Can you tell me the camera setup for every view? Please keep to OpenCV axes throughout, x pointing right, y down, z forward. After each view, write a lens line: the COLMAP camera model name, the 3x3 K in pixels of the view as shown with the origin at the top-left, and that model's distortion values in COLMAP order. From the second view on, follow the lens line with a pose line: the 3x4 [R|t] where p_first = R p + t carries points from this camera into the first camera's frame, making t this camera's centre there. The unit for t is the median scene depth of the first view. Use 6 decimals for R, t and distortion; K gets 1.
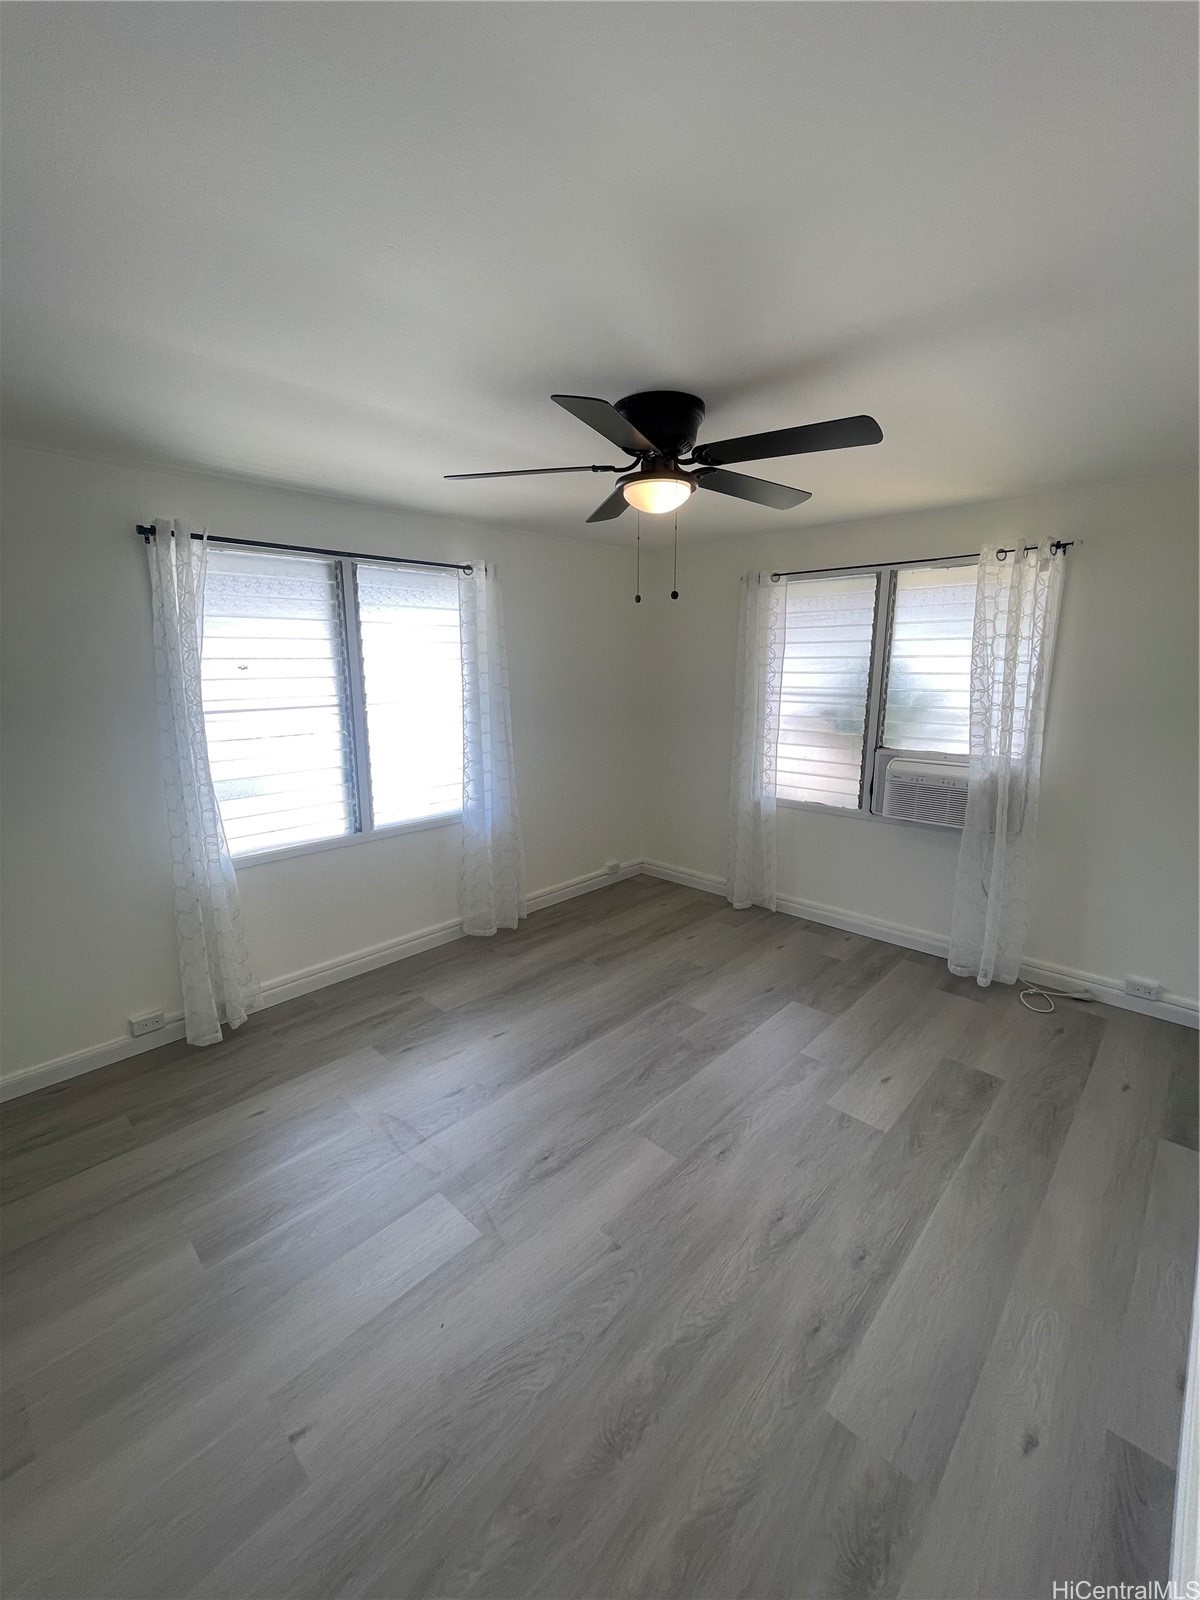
lens RADIAL K [[656.7, 0, 596.9], [0, 656.7, 795.8], [0, 0, 1]] dist [-0.001229, 0.004724]
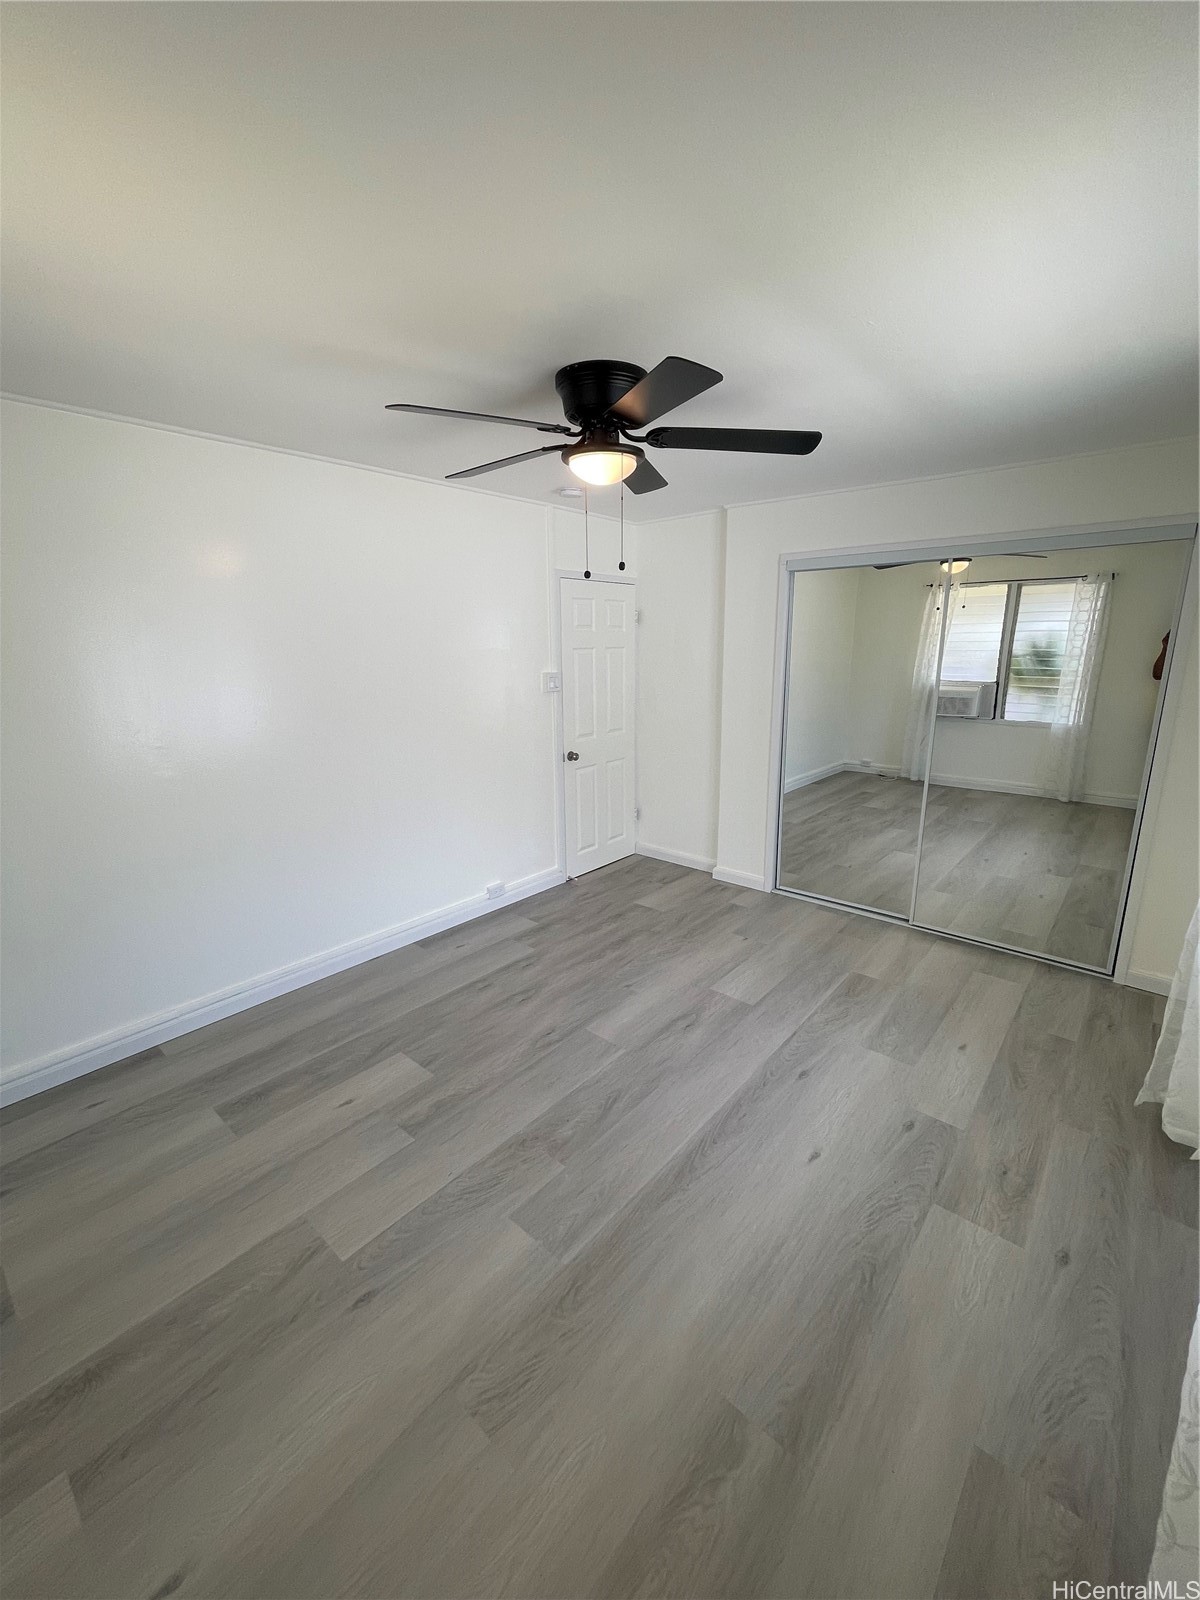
lens RADIAL K [[656.7, 0, 596.9], [0, 656.7, 795.8], [0, 0, 1]] dist [-0.001229, 0.004724]
pose [[-0.998516, 0.022970, -0.049377, 0.125397], [-0.000209, 0.905068, 0.425266, -0.329318], [0.054458, 0.424645, -0.903721, 1.615806]]
